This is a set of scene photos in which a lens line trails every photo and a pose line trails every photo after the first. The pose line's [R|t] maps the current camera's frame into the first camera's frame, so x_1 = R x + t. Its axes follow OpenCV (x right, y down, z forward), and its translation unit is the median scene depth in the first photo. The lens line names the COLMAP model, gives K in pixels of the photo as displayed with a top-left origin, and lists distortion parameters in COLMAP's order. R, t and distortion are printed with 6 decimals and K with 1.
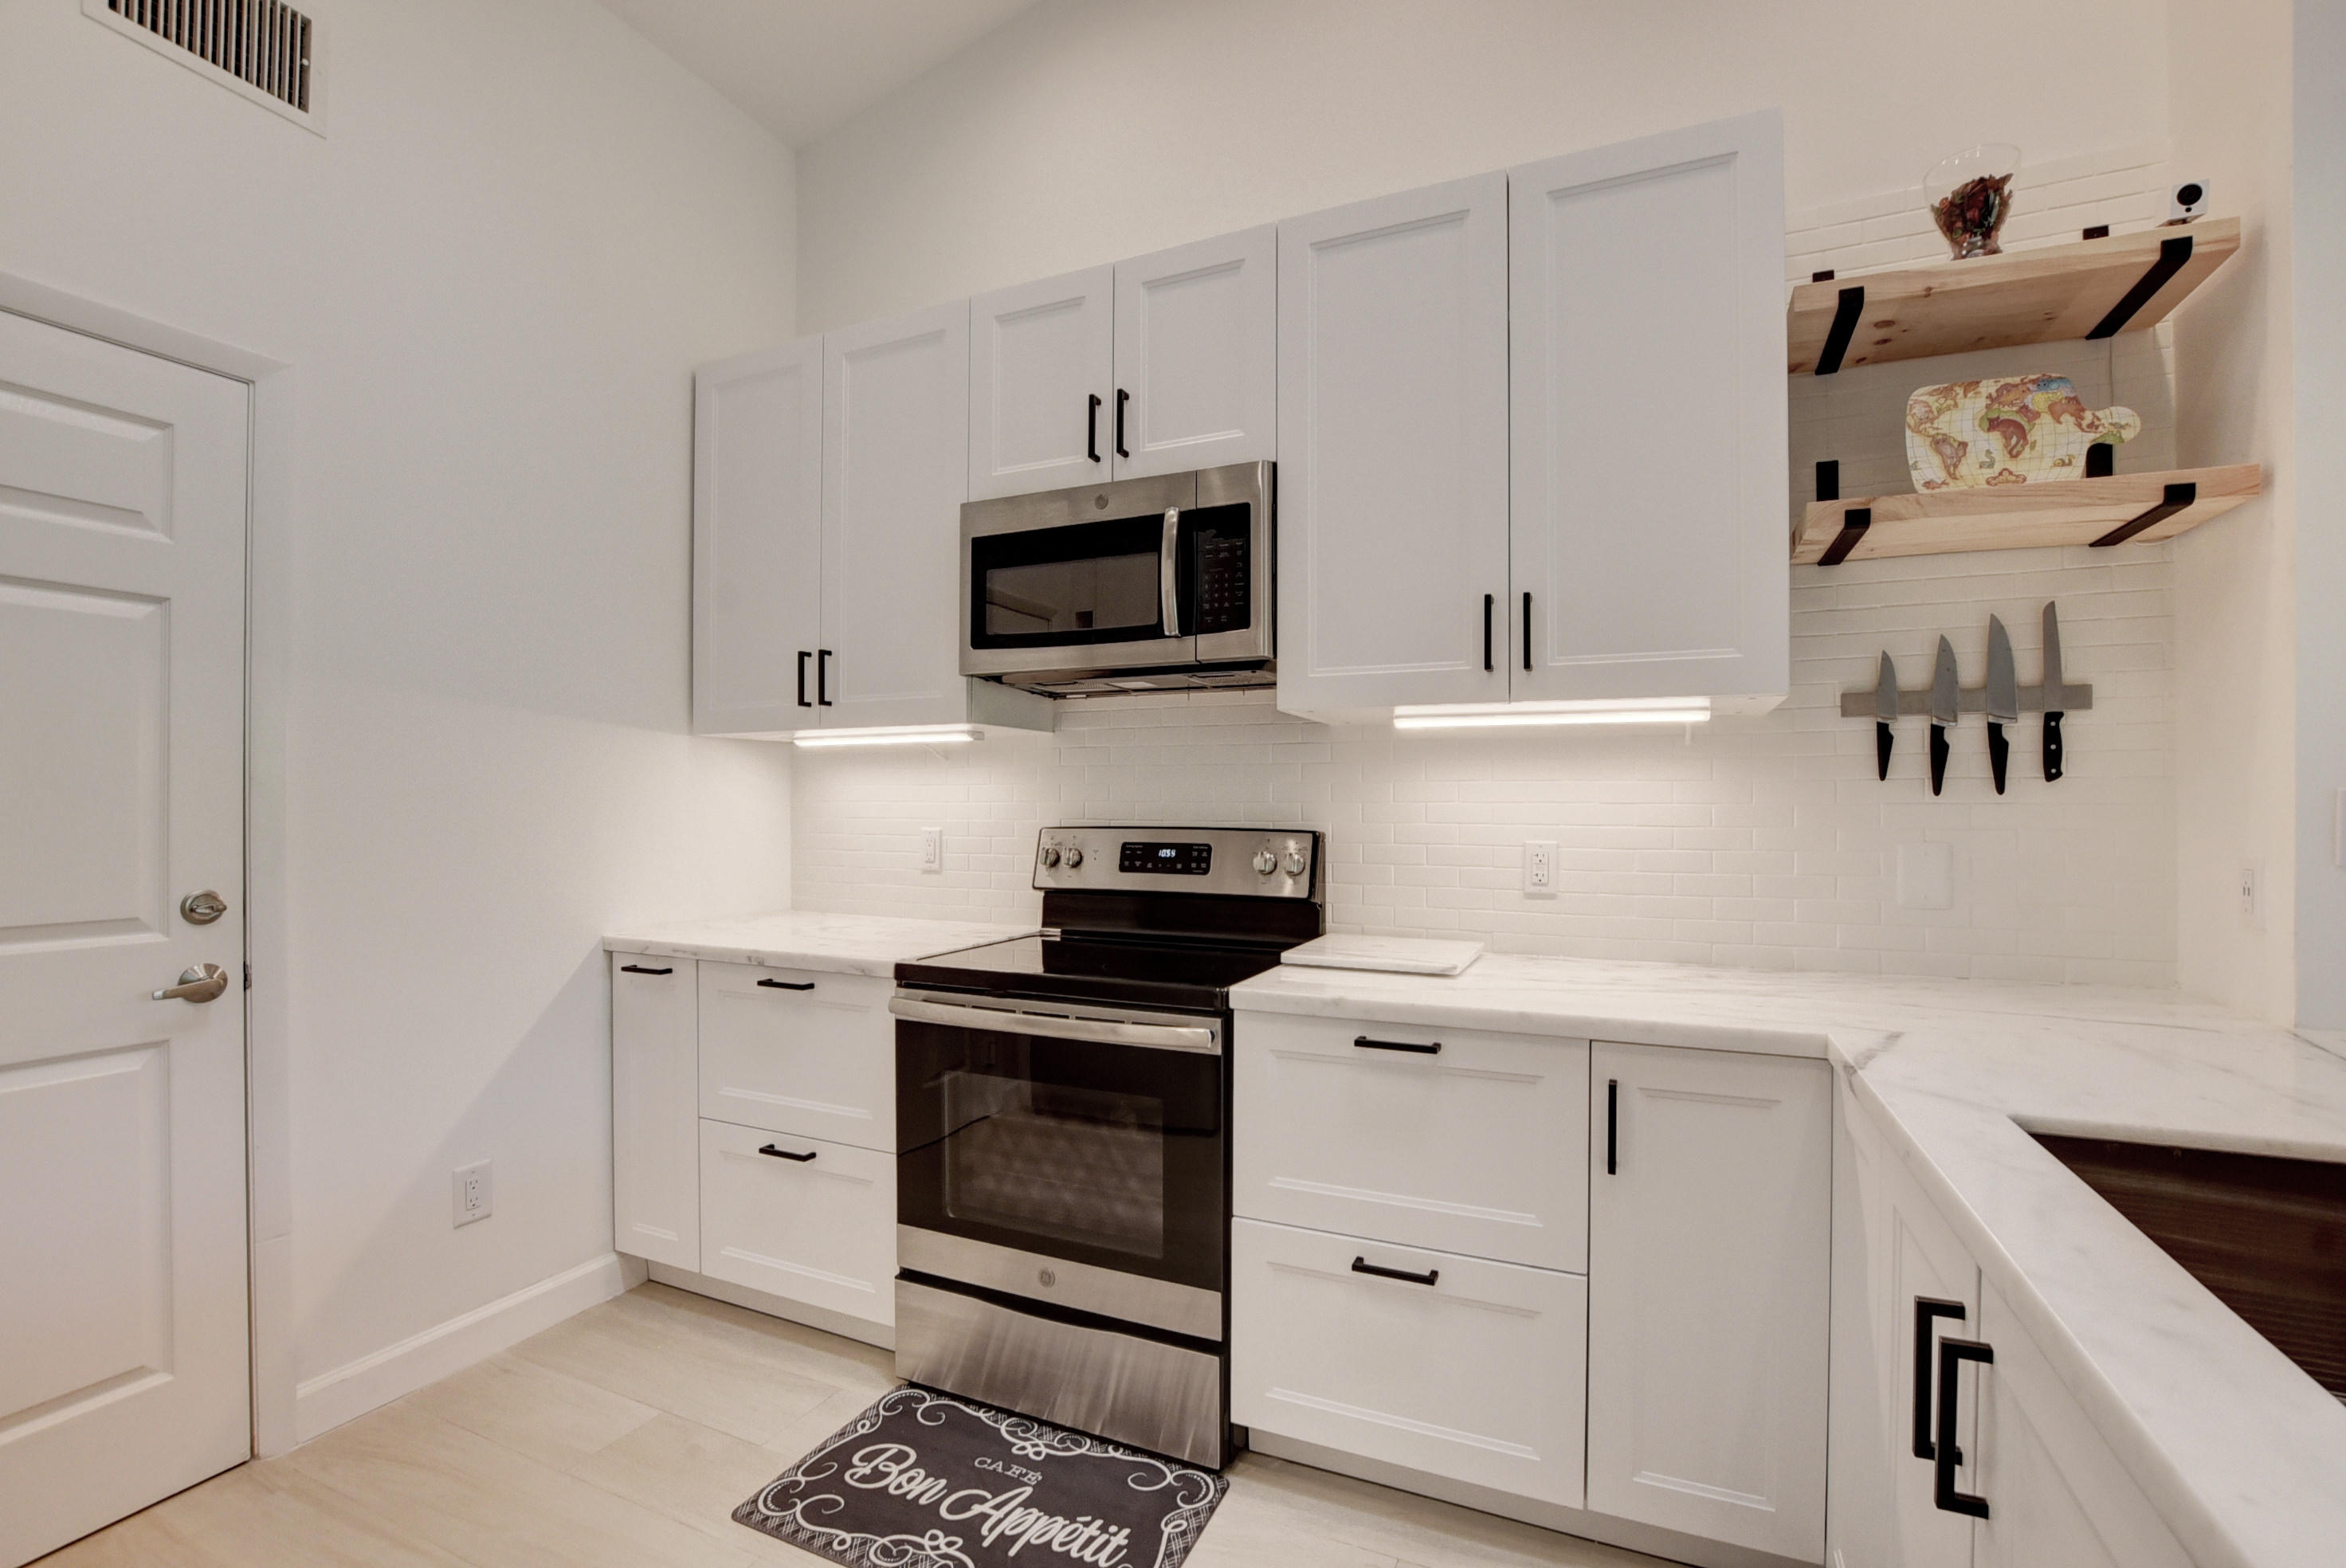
lens RADIAL K [[1026.1, 0, 1161.8], [0, 1026.1, 795.7], [0, 0, 1]] dist [-0.028161, 0.001159]
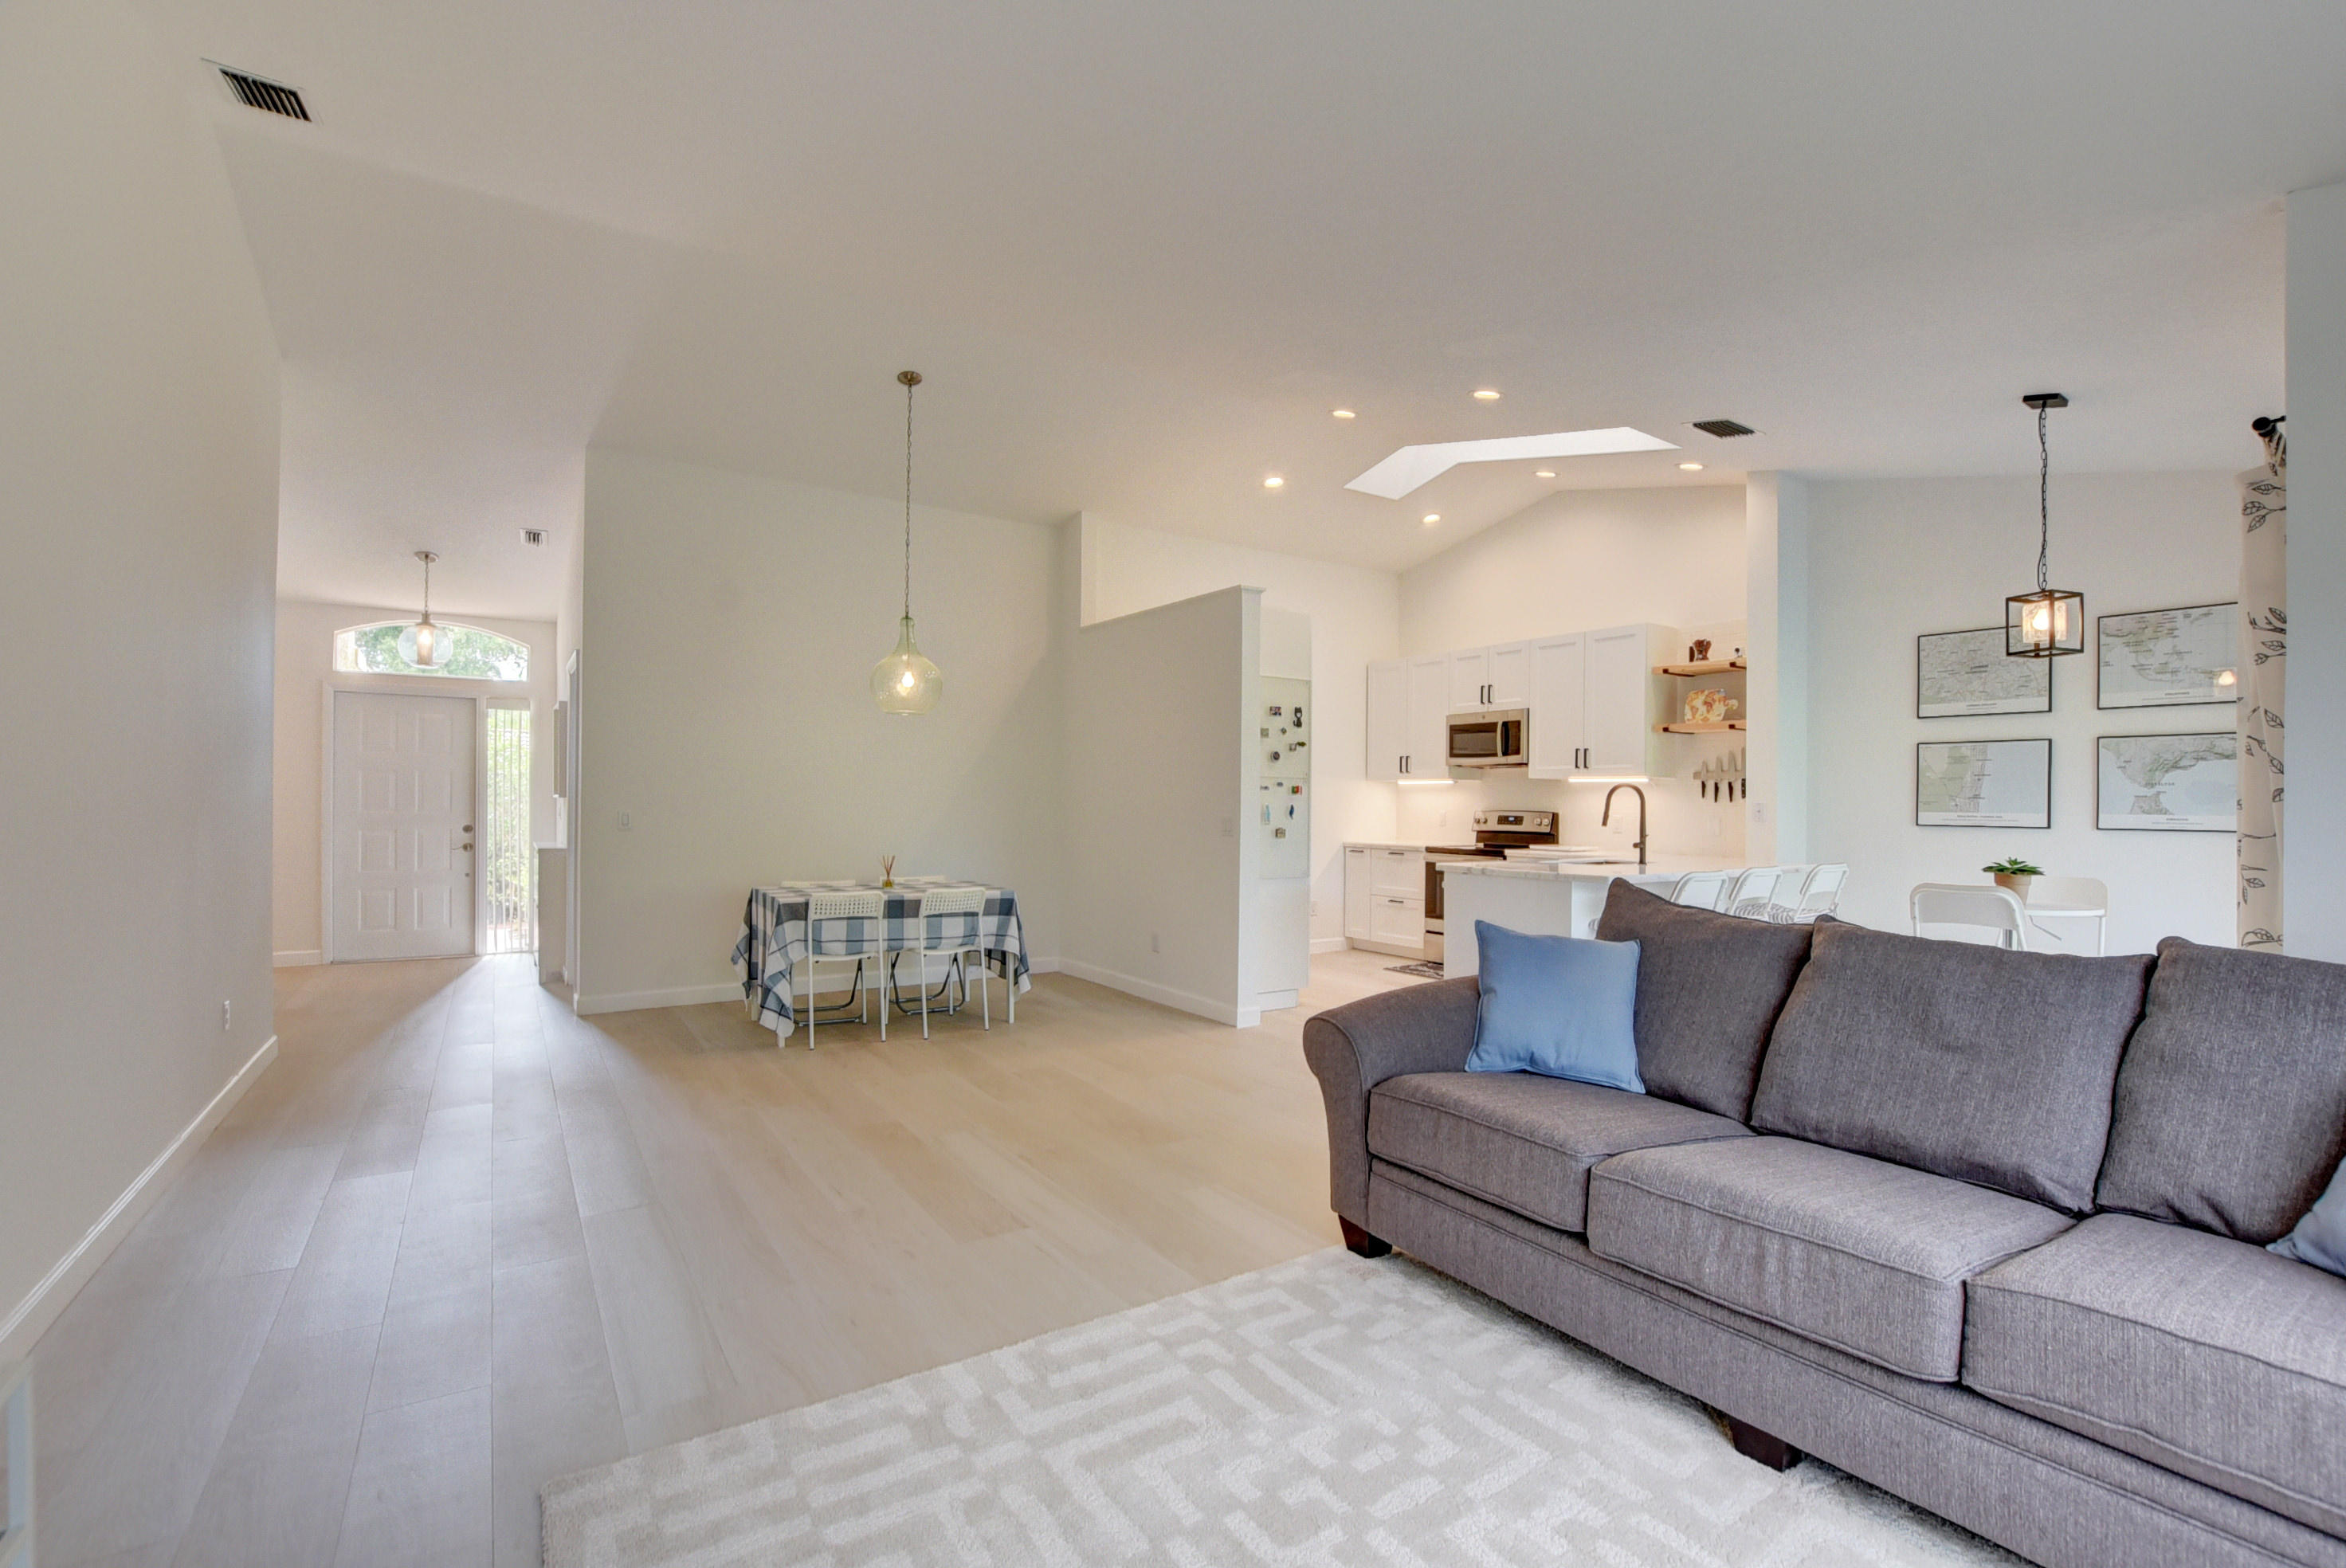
lens RADIAL K [[1026.1, 0, 1168.8], [0, 1026.1, 806.2], [0, 0, 1]] dist [-0.028161, 0.001159]
pose [[0.848334, 0.011934, -0.529326, 0.837071], [-0.012478, 0.999919, 0.002546, 0.022985], [0.529314, 0.004445, 0.848415, -2.414201]]
